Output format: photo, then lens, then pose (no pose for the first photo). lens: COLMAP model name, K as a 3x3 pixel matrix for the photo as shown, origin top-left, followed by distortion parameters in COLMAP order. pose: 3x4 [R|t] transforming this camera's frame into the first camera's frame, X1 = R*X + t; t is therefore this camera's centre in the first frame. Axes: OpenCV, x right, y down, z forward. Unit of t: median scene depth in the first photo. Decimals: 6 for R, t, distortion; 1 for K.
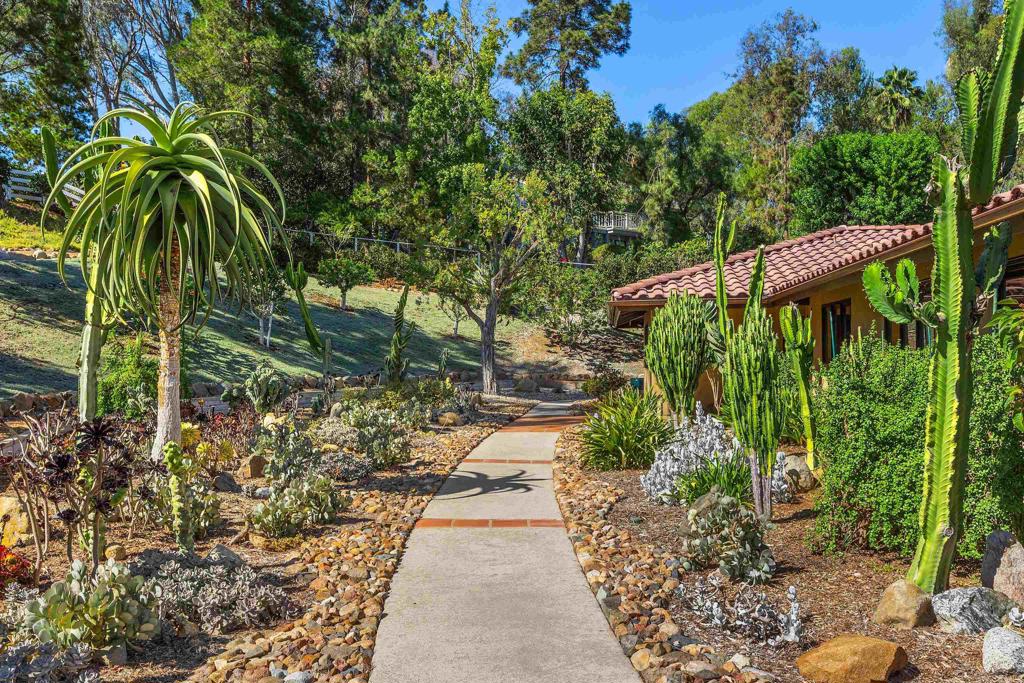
lens RADIAL K [[906.3, 0, 512.4], [0, 906.3, 341.7], [0, 0, 1]] dist [-0.051470, -0.027947]
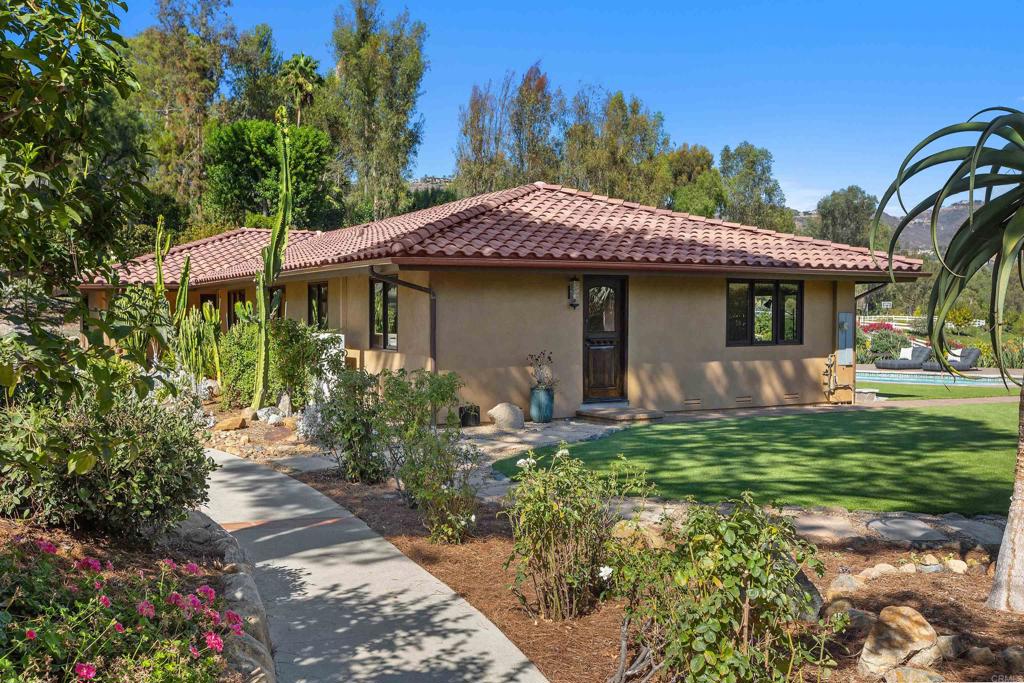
lens RADIAL K [[951.1, 0, 513.2], [0, 951.1, 340.0], [0, 0, 1]] dist [-0.027527, 0.000000]
pose [[0.815999, -0.018255, 0.577765, -0.058072], [-0.007244, 0.999100, 0.041799, -0.008516], [-0.578008, -0.038293, 0.815132, -0.180047]]
